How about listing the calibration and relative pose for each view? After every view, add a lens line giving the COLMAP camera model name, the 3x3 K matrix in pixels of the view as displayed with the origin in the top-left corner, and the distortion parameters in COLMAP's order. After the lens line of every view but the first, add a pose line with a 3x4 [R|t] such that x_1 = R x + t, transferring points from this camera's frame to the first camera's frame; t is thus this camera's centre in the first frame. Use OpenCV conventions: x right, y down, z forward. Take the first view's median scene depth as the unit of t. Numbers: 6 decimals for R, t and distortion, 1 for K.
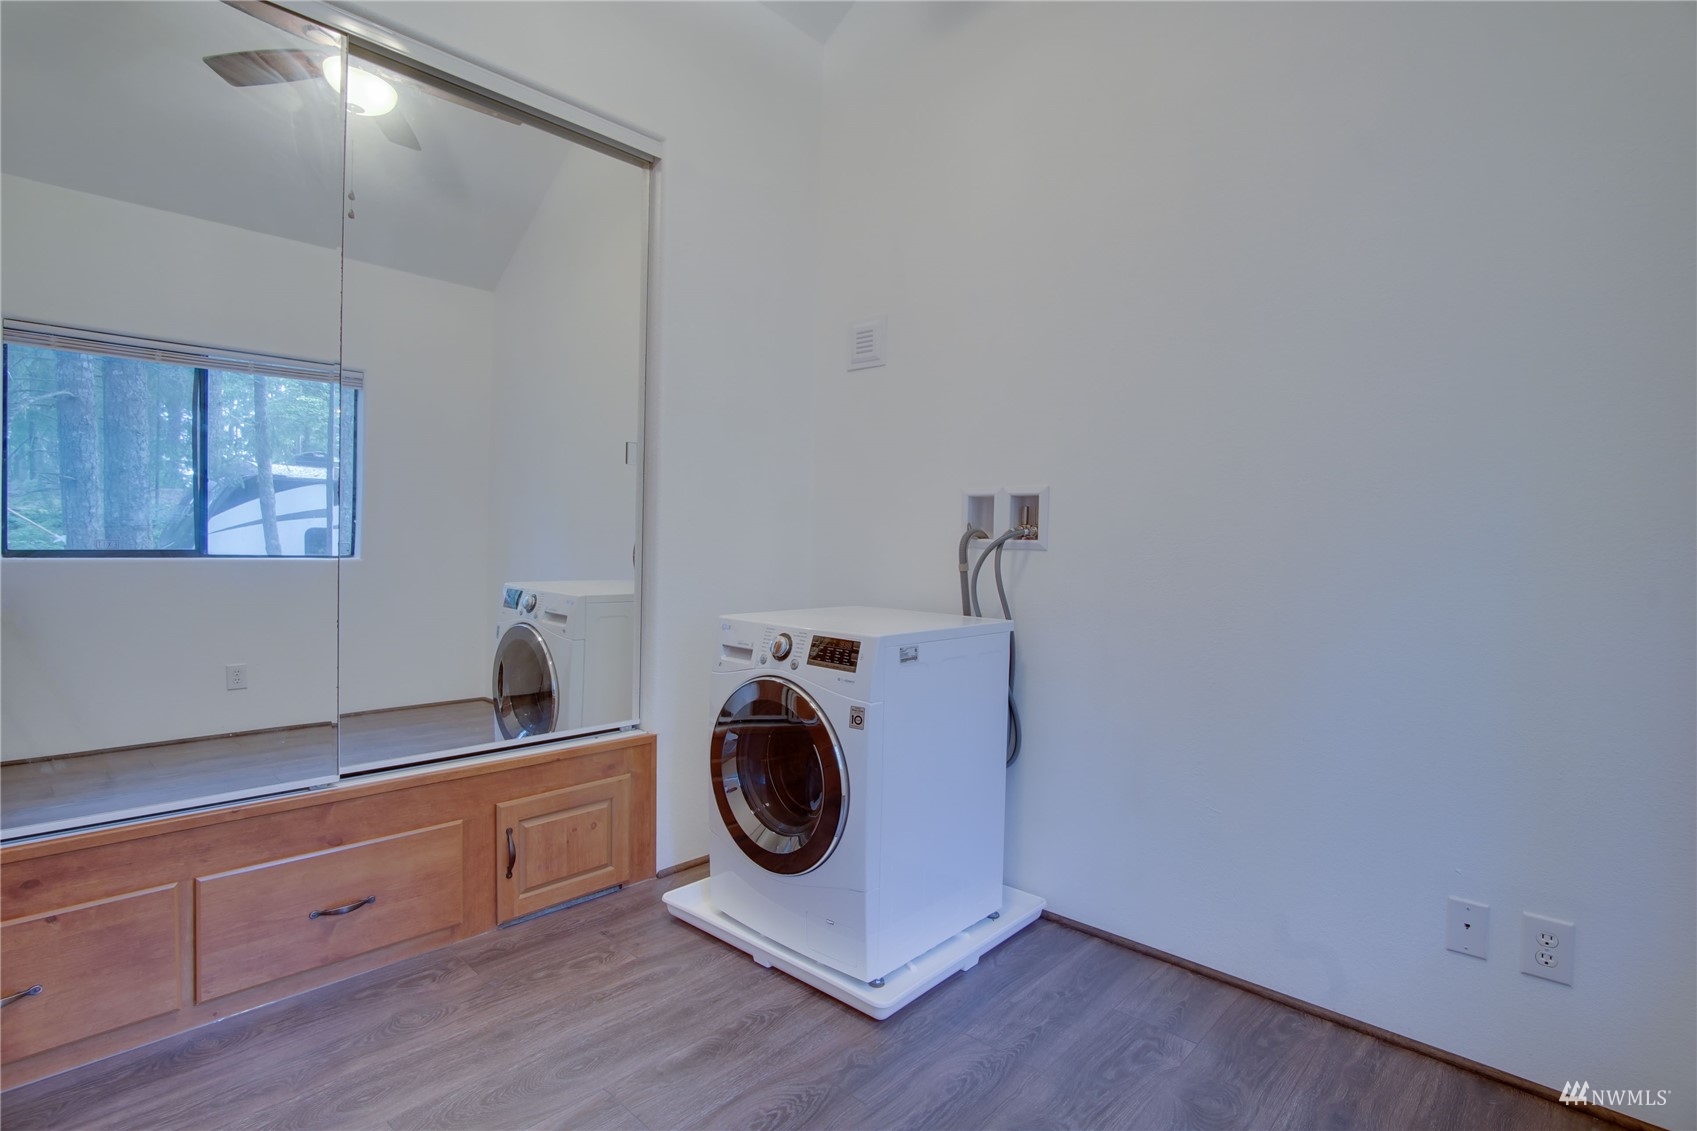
lens RADIAL K [[823.1, 0, 844.5], [0, 823.1, 565.4], [0, 0, 1]] dist [-0.032651, 0.008298]
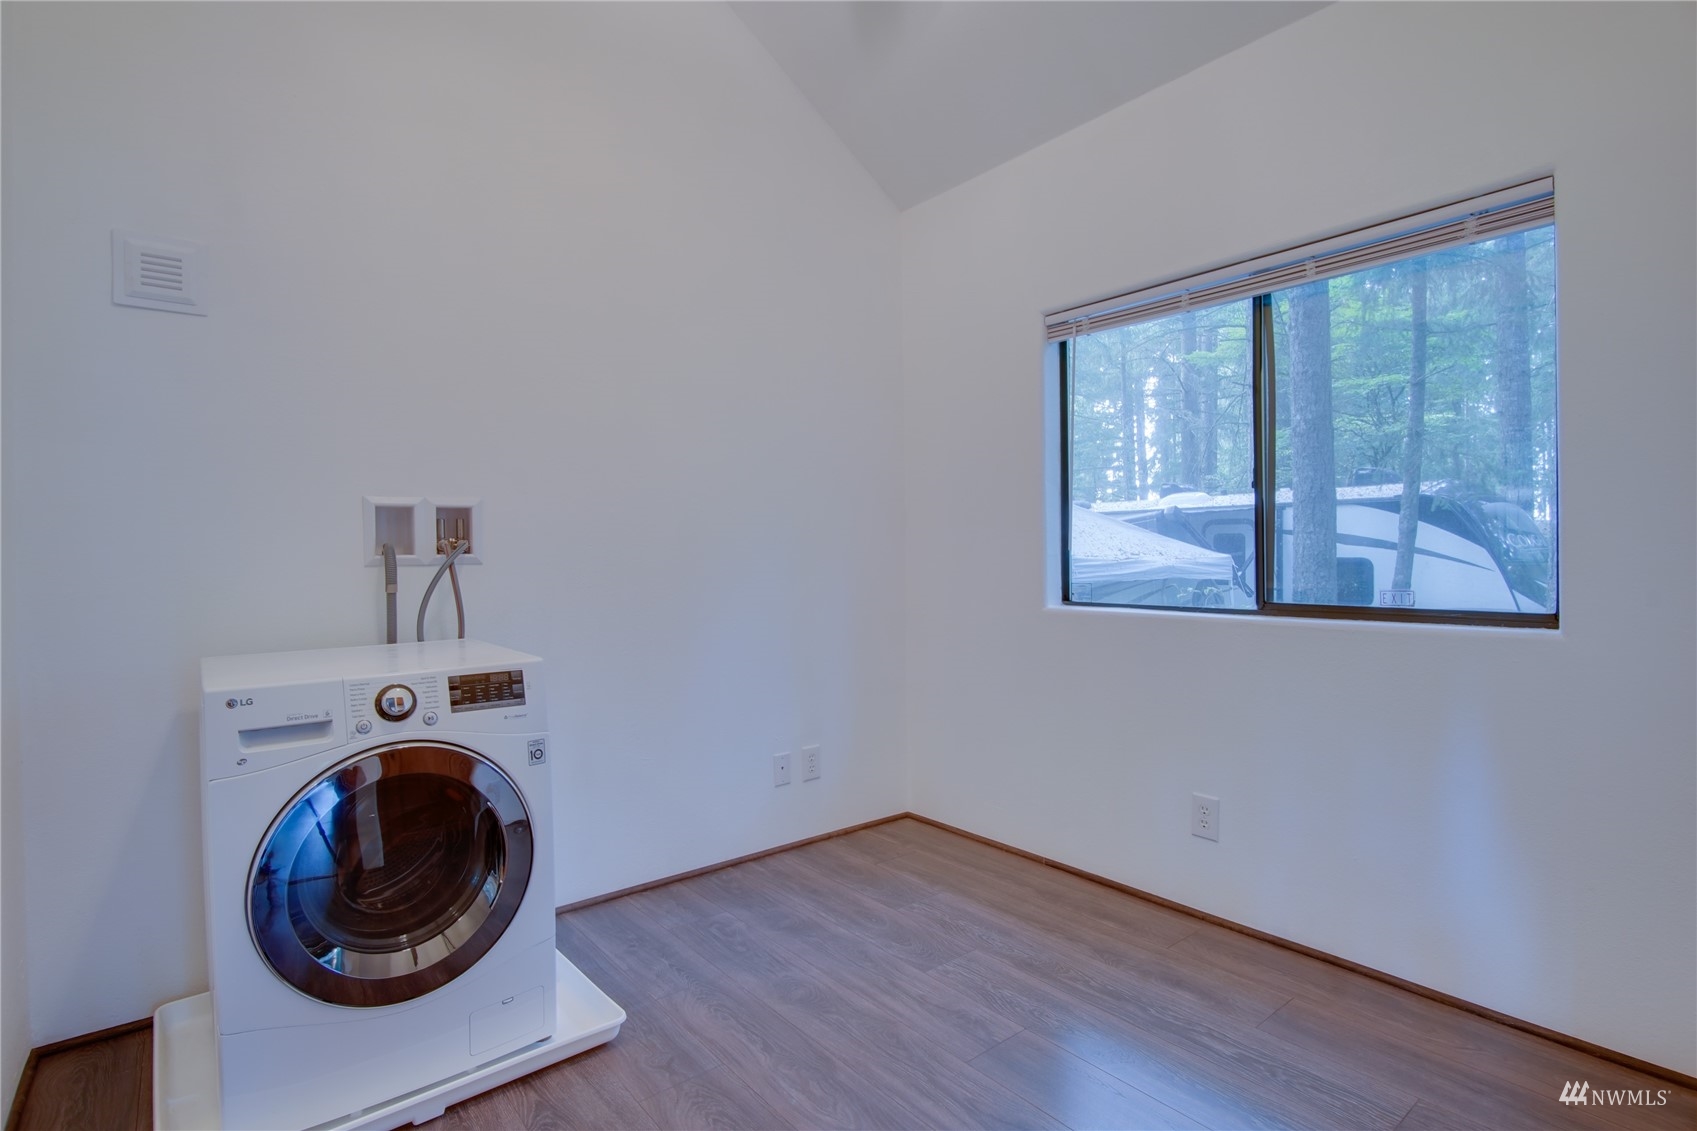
lens RADIAL K [[823.1, 0, 846.6], [0, 823.1, 562.6], [0, 0, 1]] dist [-0.032651, 0.008298]
pose [[0.143382, -0.037002, 0.988975, -0.808753], [0.049894, 0.998300, 0.030117, -0.033680], [-0.988409, 0.045026, 0.144984, 0.510137]]
